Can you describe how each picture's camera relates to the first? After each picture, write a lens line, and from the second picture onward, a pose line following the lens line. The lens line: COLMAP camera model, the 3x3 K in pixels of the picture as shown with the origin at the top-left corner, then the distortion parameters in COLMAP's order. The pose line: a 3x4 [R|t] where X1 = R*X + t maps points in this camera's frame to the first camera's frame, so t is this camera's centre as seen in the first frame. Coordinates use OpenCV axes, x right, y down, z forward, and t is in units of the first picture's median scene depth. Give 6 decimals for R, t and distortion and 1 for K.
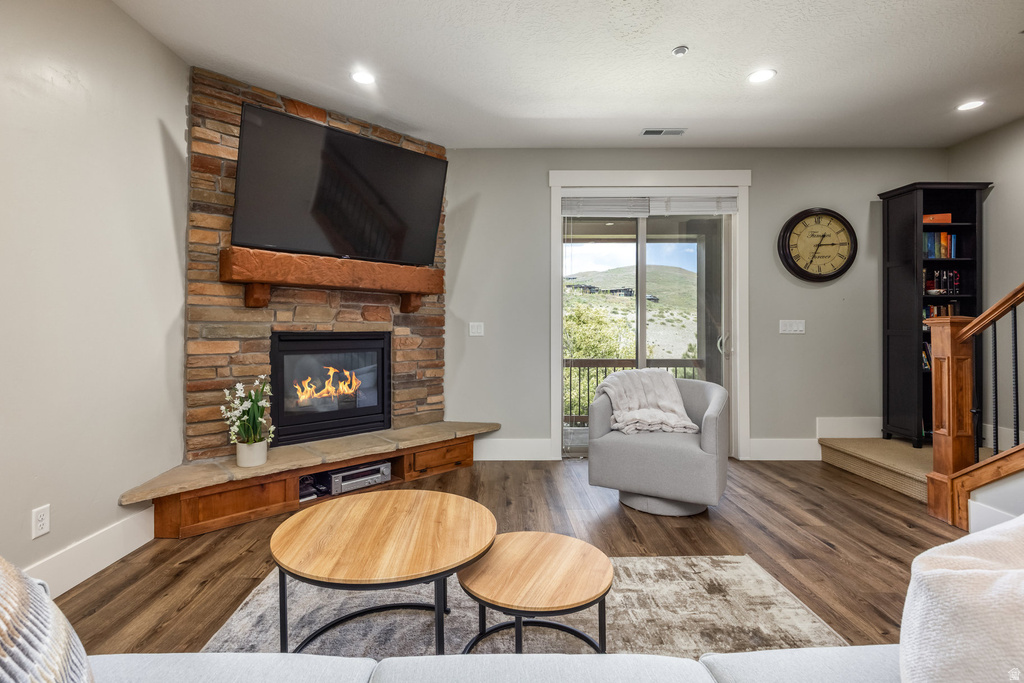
lens RADIAL K [[495.8, 0, 472.6], [0, 495.8, 331.3], [0, 0, 1]] dist [-0.006051, -0.000488]
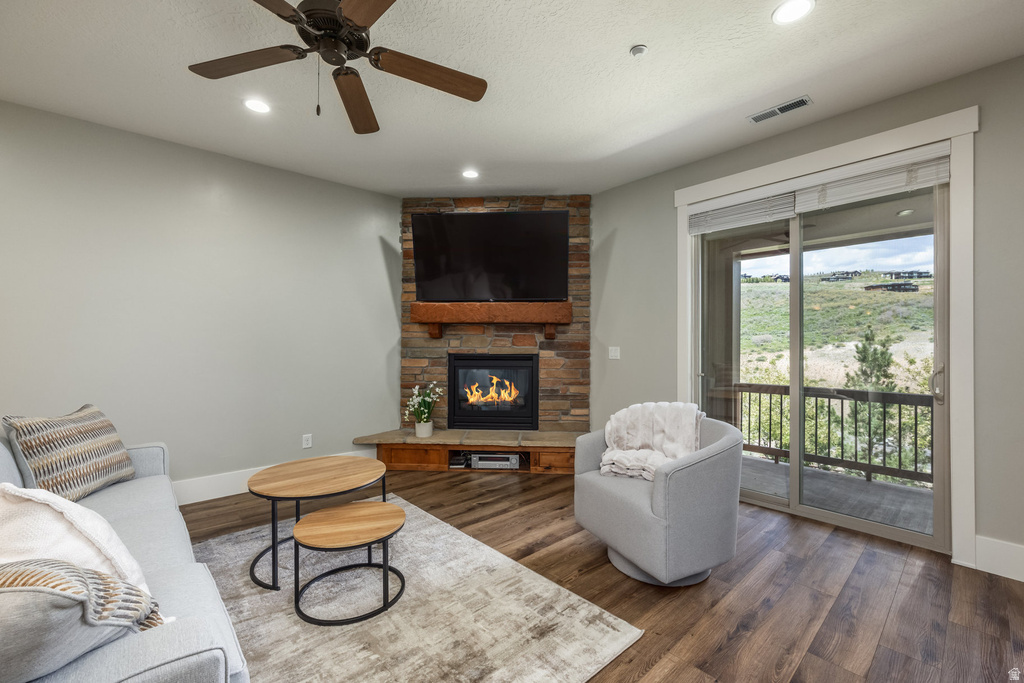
lens RADIAL K [[416.3, 0, 498.9], [0, 416.3, 347.6], [0, 0, 1]] dist [-0.000349, 0.000091]
pose [[0.675562, 0.007220, -0.737268, 0.607577], [-0.003803, 0.999973, 0.006308, -0.024733], [0.737293, -0.001457, 0.675571, 0.224679]]
